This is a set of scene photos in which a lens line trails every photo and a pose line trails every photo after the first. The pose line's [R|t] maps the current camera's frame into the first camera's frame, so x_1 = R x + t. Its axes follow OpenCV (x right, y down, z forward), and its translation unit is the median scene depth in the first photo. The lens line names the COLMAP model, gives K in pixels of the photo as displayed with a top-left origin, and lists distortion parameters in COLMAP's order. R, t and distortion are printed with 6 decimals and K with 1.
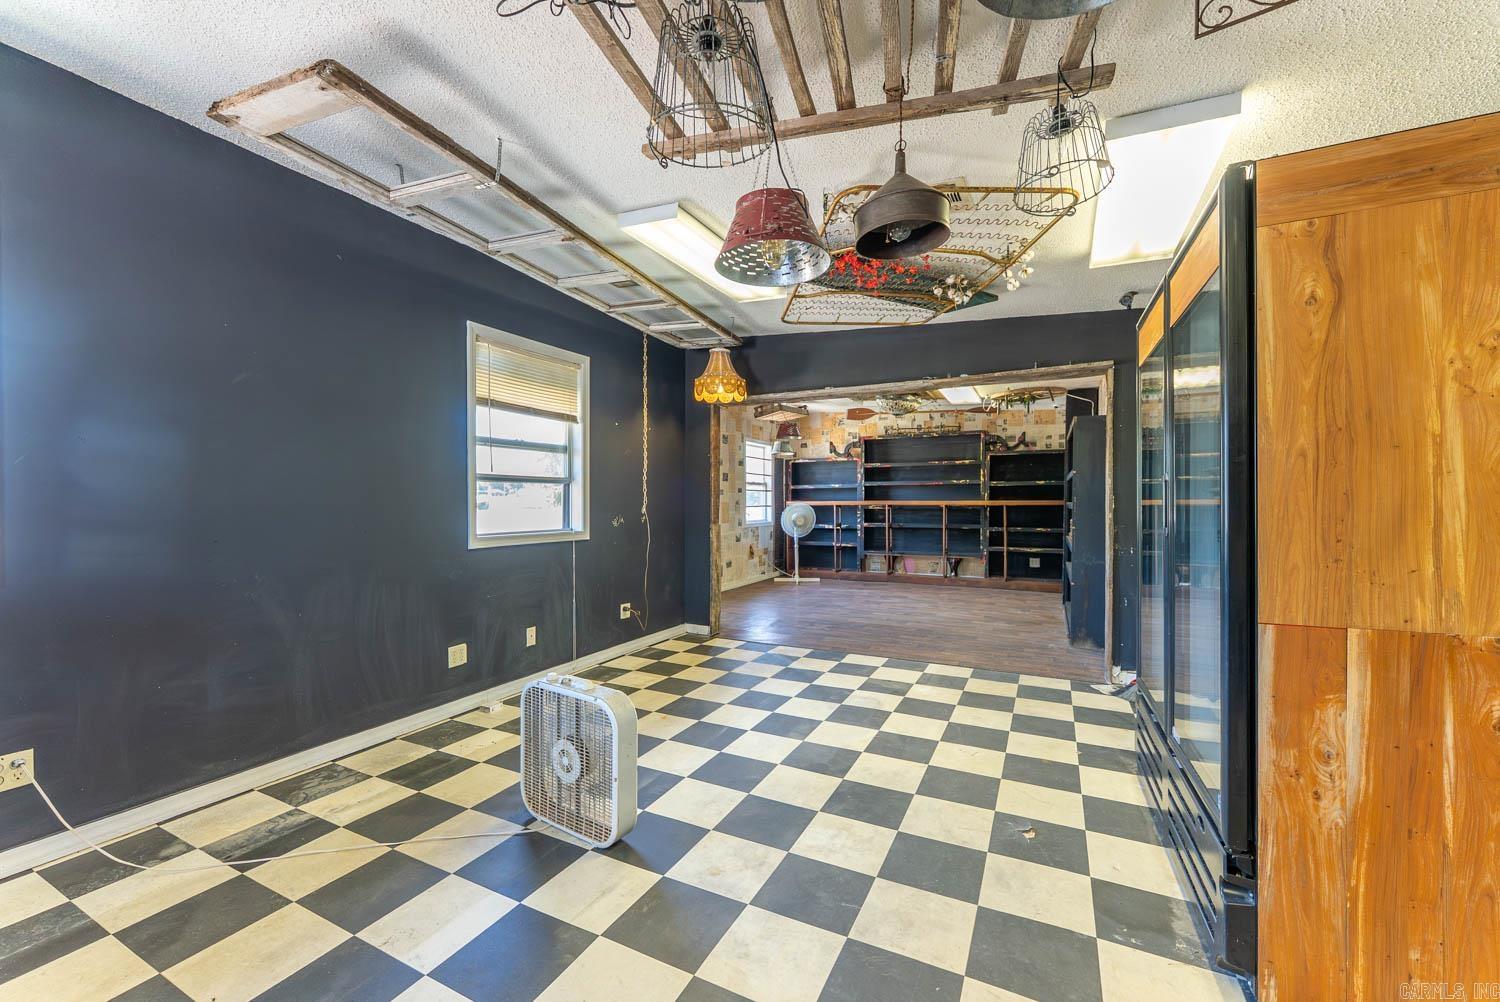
lens RADIAL K [[599.7, 0, 746.0], [0, 599.7, 503.9], [0, 0, 1]] dist [0.000285, -0.000452]
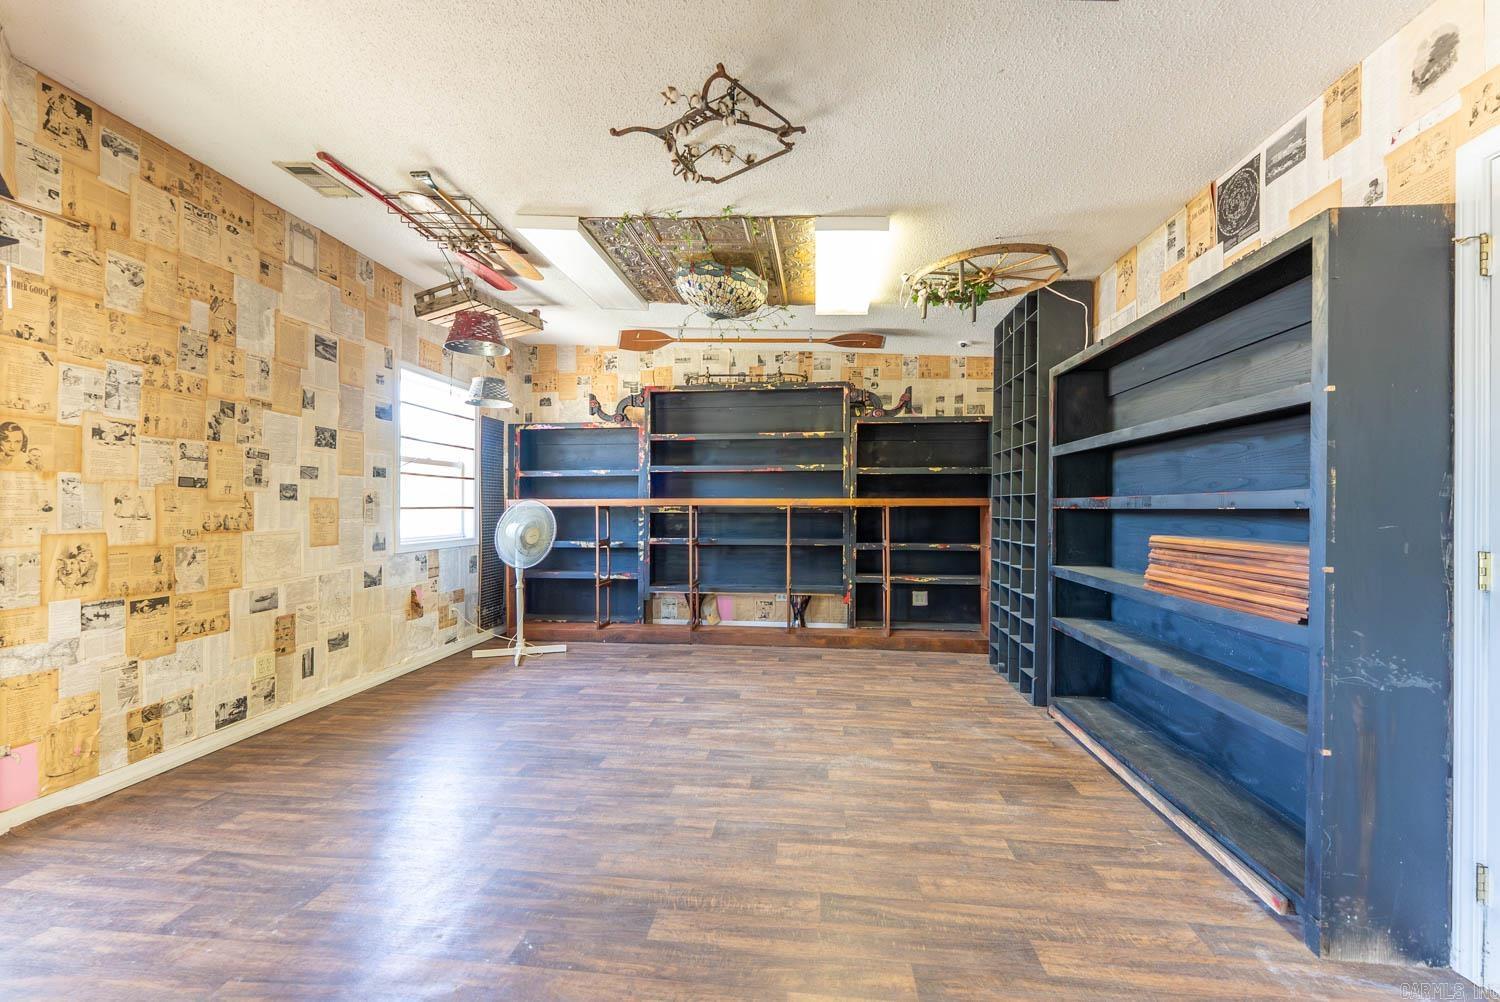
lens RADIAL K [[599.7, 0, 746.0], [0, 599.7, 503.9], [0, 0, 1]] dist [0.000285, -0.000452]
pose [[0.937906, 0.003753, 0.346871, 0.086825], [-0.000840, 0.999963, -0.008550, 0.004625], [-0.346890, 0.007727, 0.937874, 0.443925]]
